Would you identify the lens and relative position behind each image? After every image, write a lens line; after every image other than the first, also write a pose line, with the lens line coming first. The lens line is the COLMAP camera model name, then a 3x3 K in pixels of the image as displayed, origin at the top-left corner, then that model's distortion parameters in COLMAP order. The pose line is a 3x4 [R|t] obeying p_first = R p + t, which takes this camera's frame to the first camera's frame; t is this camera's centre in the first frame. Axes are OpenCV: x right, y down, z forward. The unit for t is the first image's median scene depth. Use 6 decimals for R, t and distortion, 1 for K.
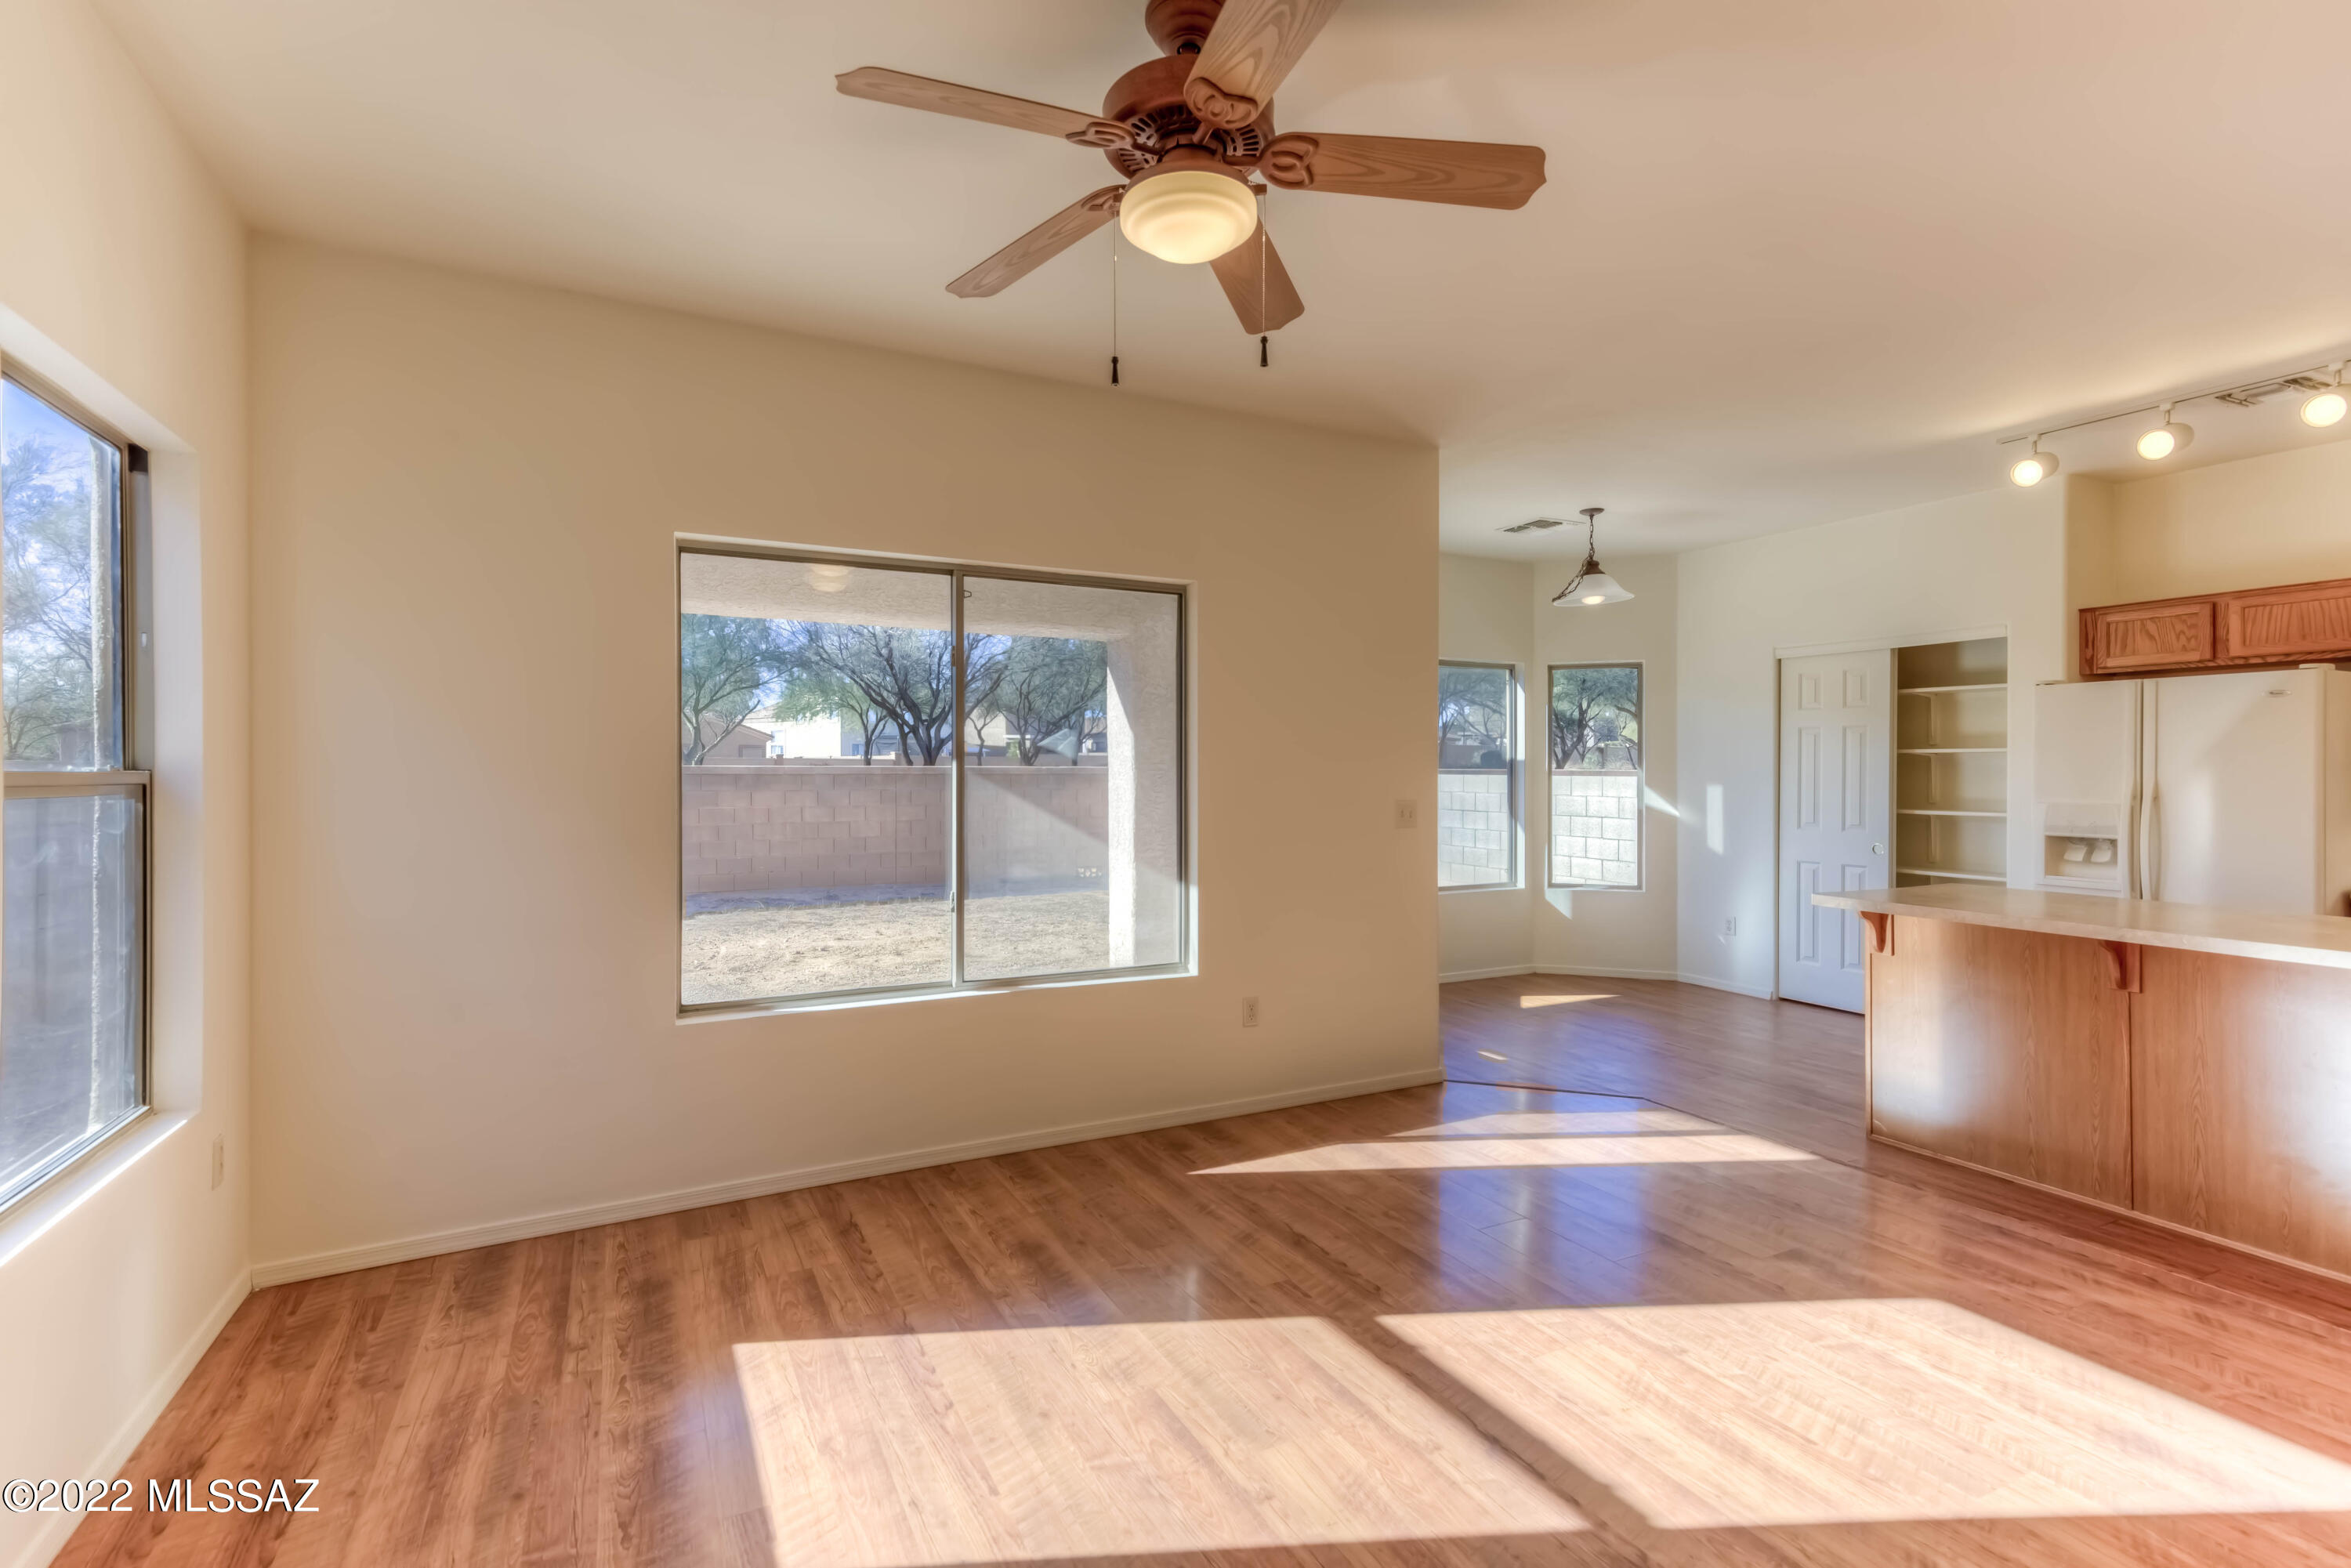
lens RADIAL K [[1070.9, 0, 1170.1], [0, 1070.9, 766.5], [0, 0, 1]] dist [0.000642, 0.010631]
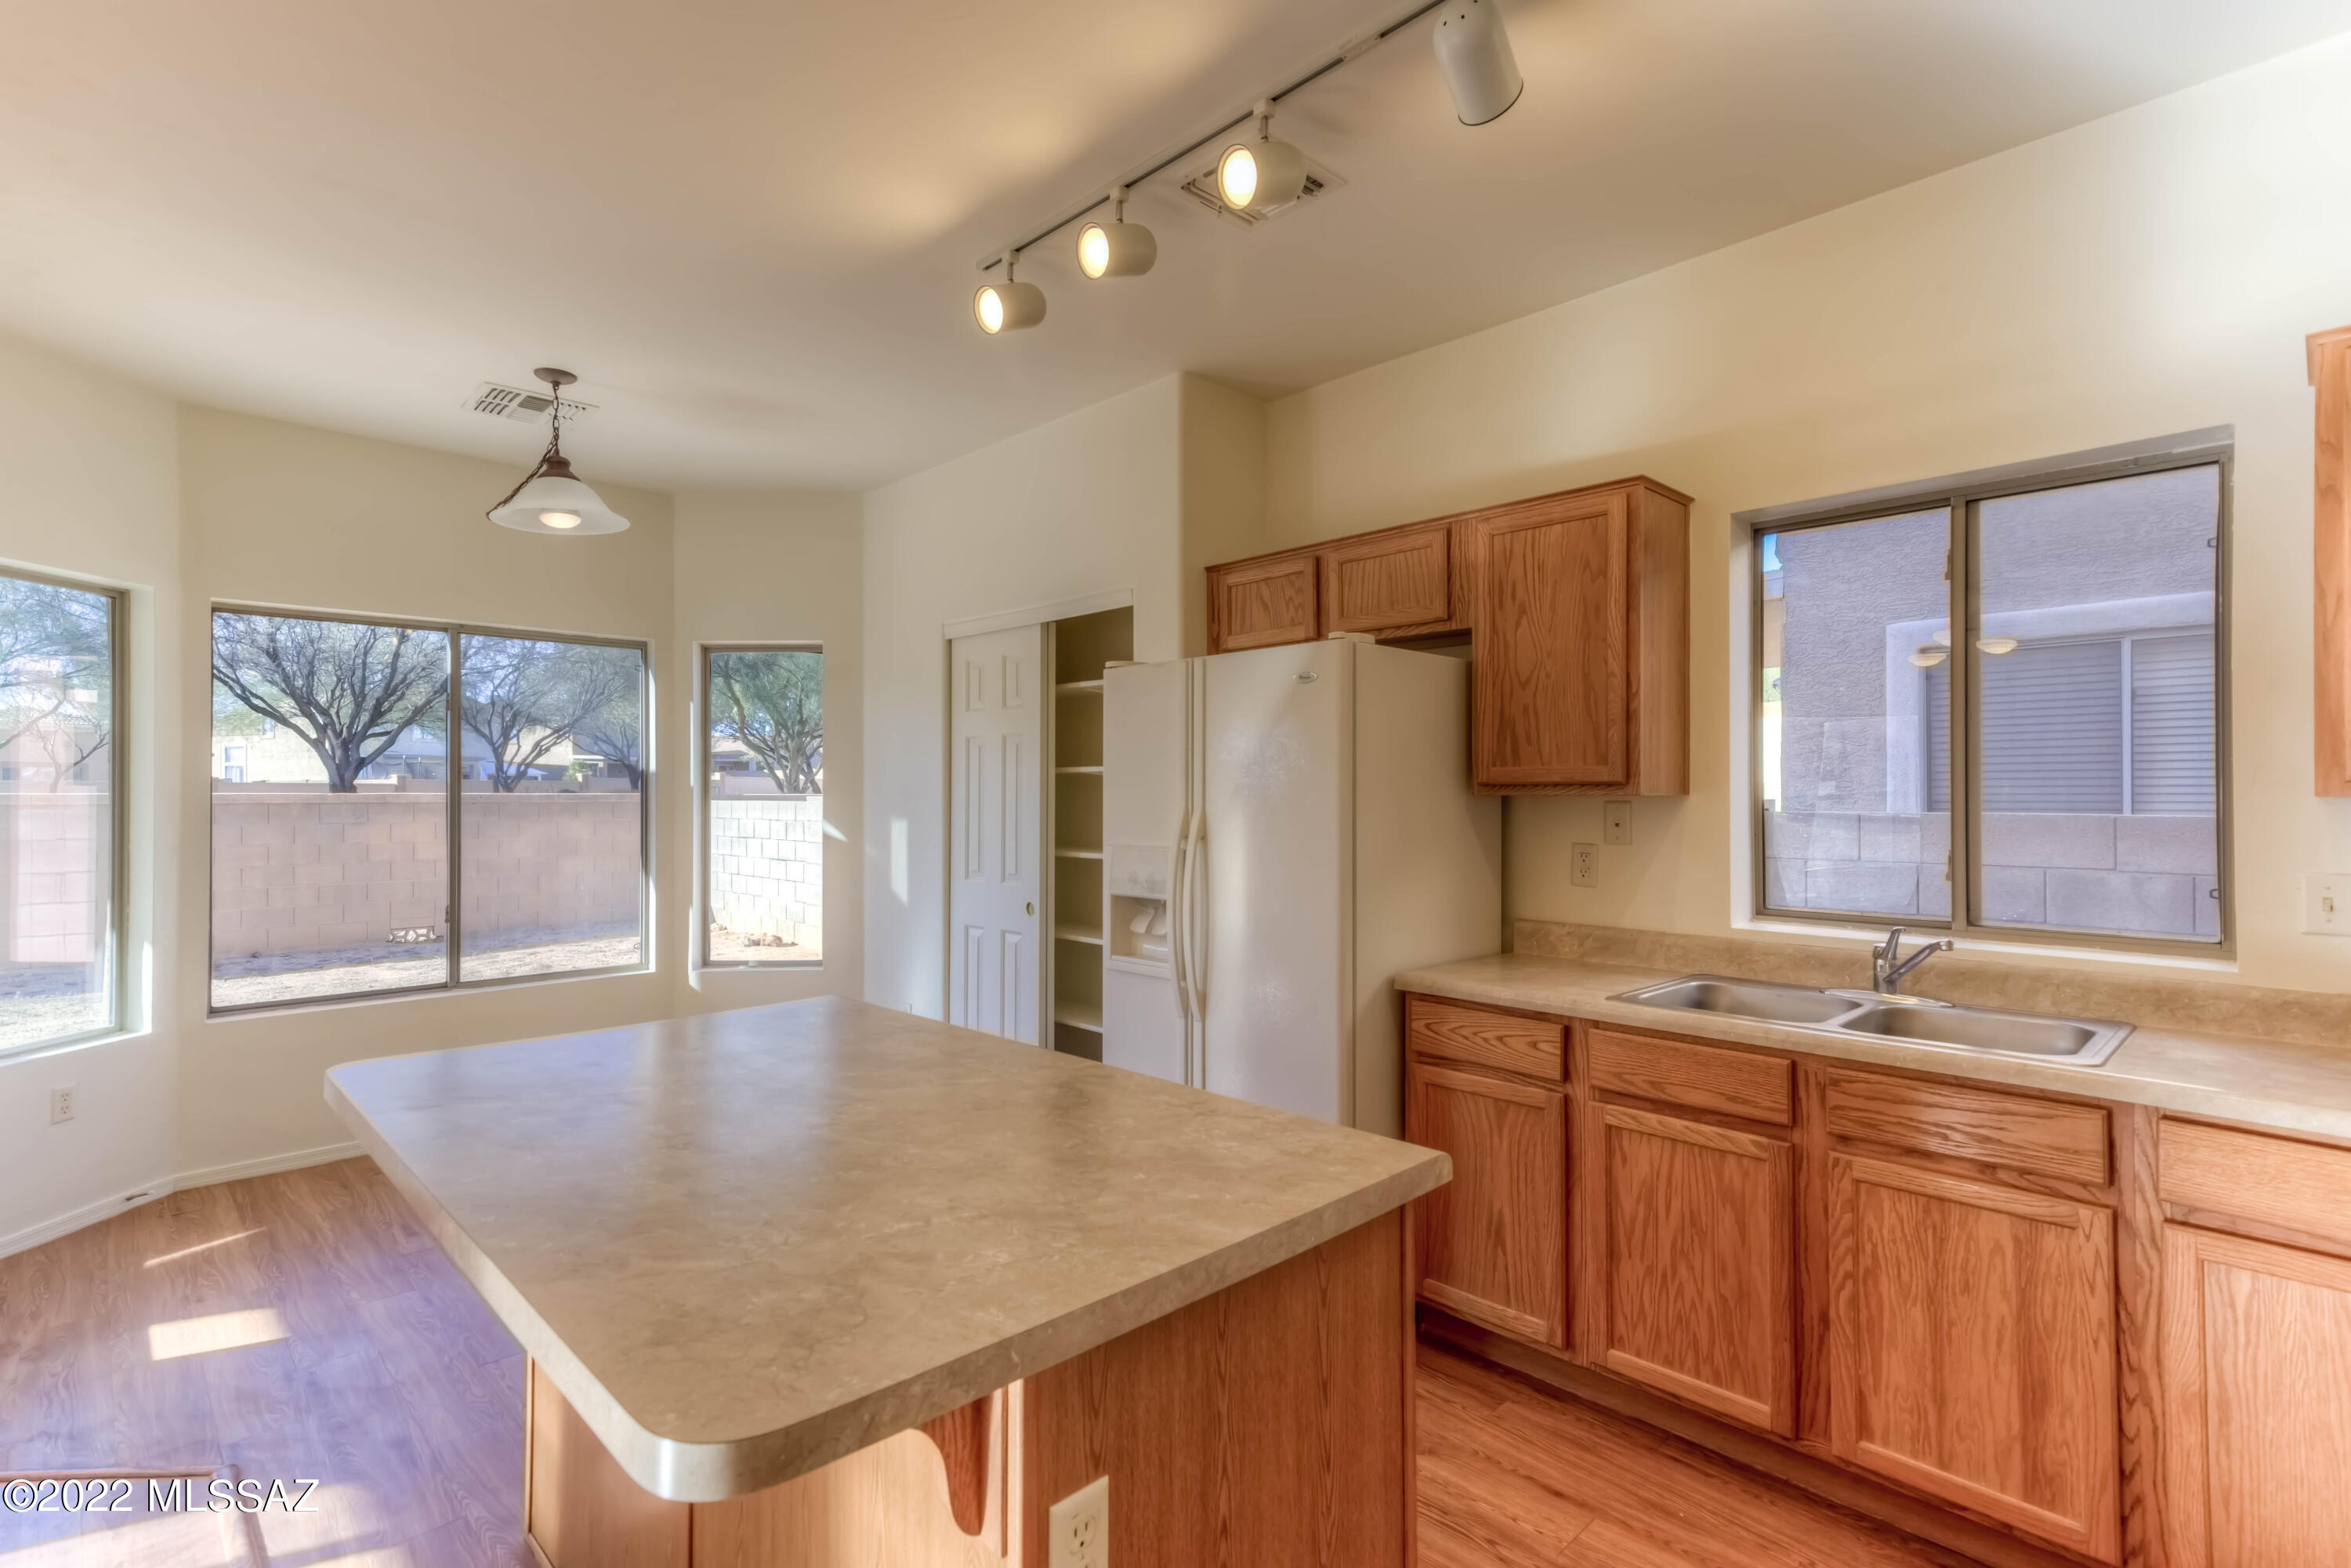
lens RADIAL K [[1100.9, 0, 1175.5], [0, 1100.9, 784.0], [0, 0, 1]] dist [0.001625, 0.000156]
pose [[0.954271, 0.005210, 0.298897, 0.537275], [-0.002329, 0.999947, -0.009996, 0.002338], [-0.298933, 0.008843, 0.954233, 0.282529]]
